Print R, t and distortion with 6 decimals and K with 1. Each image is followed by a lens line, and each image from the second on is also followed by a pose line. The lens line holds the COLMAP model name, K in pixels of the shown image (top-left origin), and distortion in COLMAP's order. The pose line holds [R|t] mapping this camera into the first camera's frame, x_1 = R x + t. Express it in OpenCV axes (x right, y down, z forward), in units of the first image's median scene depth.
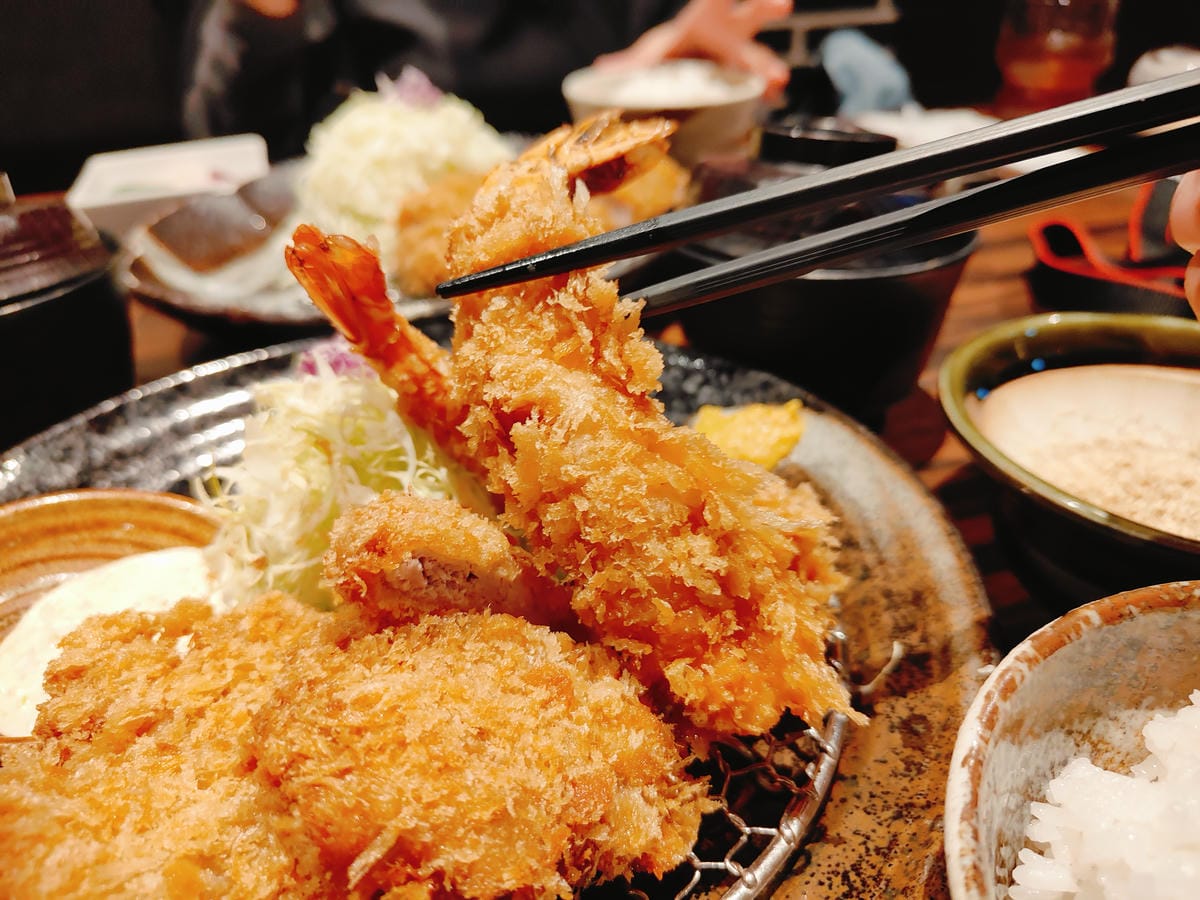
lens RADIAL K [[814.4, 0, 600.0], [0, 814.4, 450.0], [0, 0, 1]] dist [-0.028446, 0.002126]
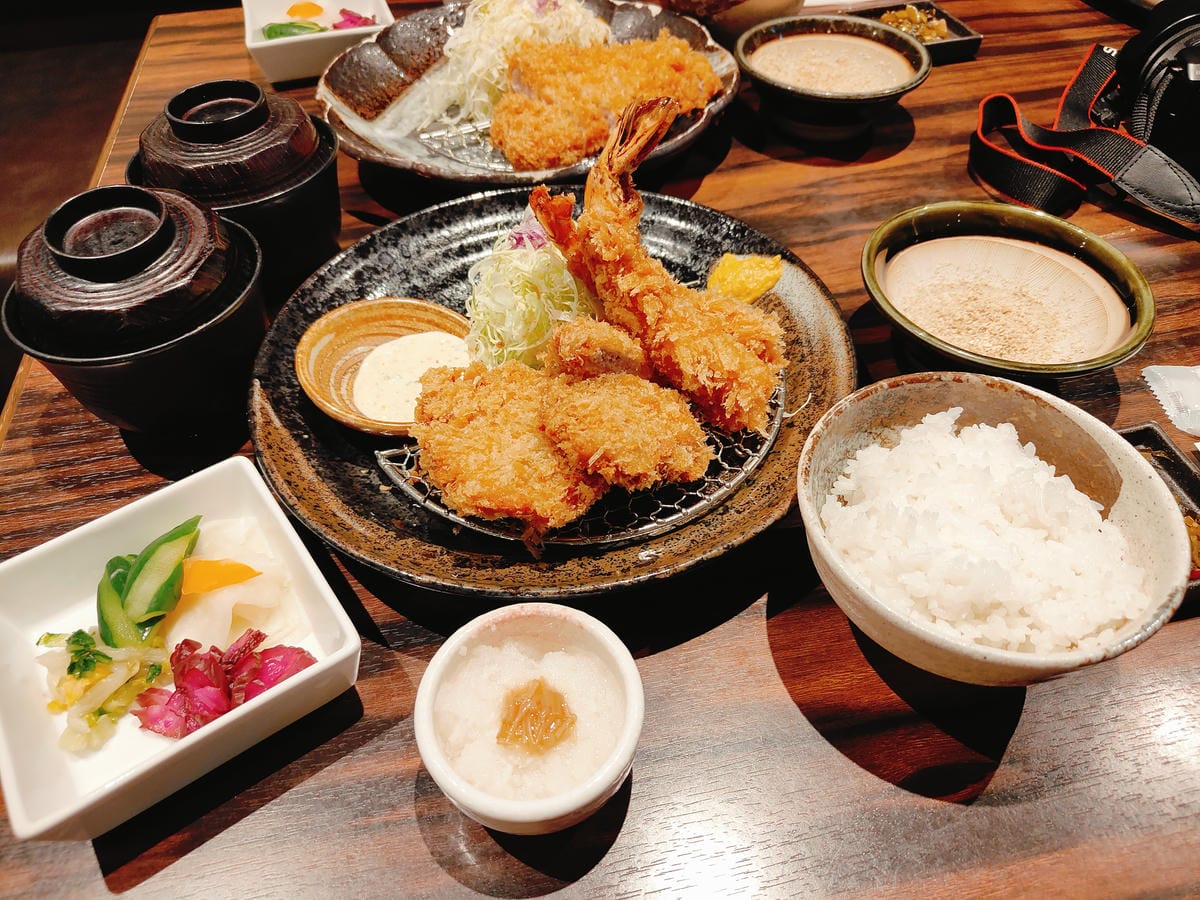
lens RADIAL K [[814.4, 0, 600.0], [0, 814.4, 450.0], [0, 0, 1]] dist [-0.028446, 0.002126]
pose [[0.999310, 0.035597, -0.010576, -0.171775], [-0.030847, 0.954289, 0.297289, -0.277095], [0.020675, -0.296758, 0.954729, -1.273674]]
